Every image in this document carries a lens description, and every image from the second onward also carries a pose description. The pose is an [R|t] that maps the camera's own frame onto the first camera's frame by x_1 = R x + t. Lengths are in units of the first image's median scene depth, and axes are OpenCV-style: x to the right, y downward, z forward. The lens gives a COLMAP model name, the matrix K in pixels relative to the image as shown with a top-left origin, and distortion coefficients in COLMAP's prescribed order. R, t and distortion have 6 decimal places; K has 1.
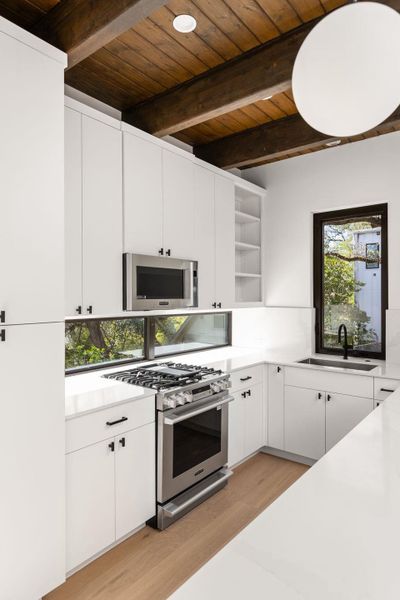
lens RADIAL K [[374.4, 0, 199.5], [0, 374.4, 298.1], [0, 0, 1]] dist [0.007518, 0.001153]
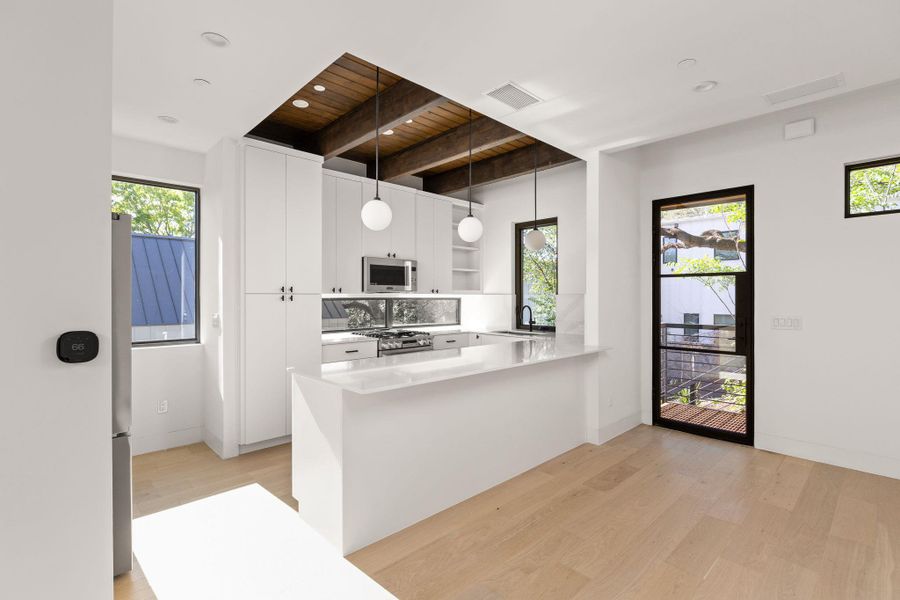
lens RADIAL K [[422.2, 0, 451.4], [0, 422.2, 295.8], [0, 0, 1]] dist [-0.000028, -0.000247]
pose [[0.990772, 0.003218, -0.135499, 0.384852], [-0.003666, 0.999989, -0.003056, 0.048681], [0.135487, 0.003524, 0.990773, -0.686018]]
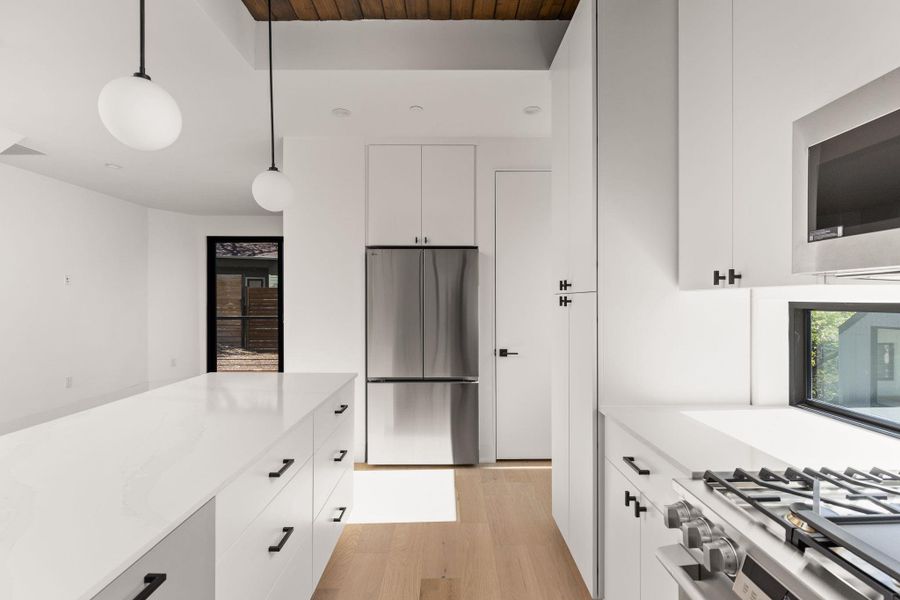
lens RADIAL K [[418.7, 0, 449.6], [0, 418.7, 296.0], [0, 0, 1]] dist [-0.002093, -0.000018]
pose [[-0.782102, -0.004001, -0.623138, 0.305709], [-0.000268, 0.999981, -0.006084, 0.049275], [0.623151, -0.004591, -0.782088, 0.976047]]
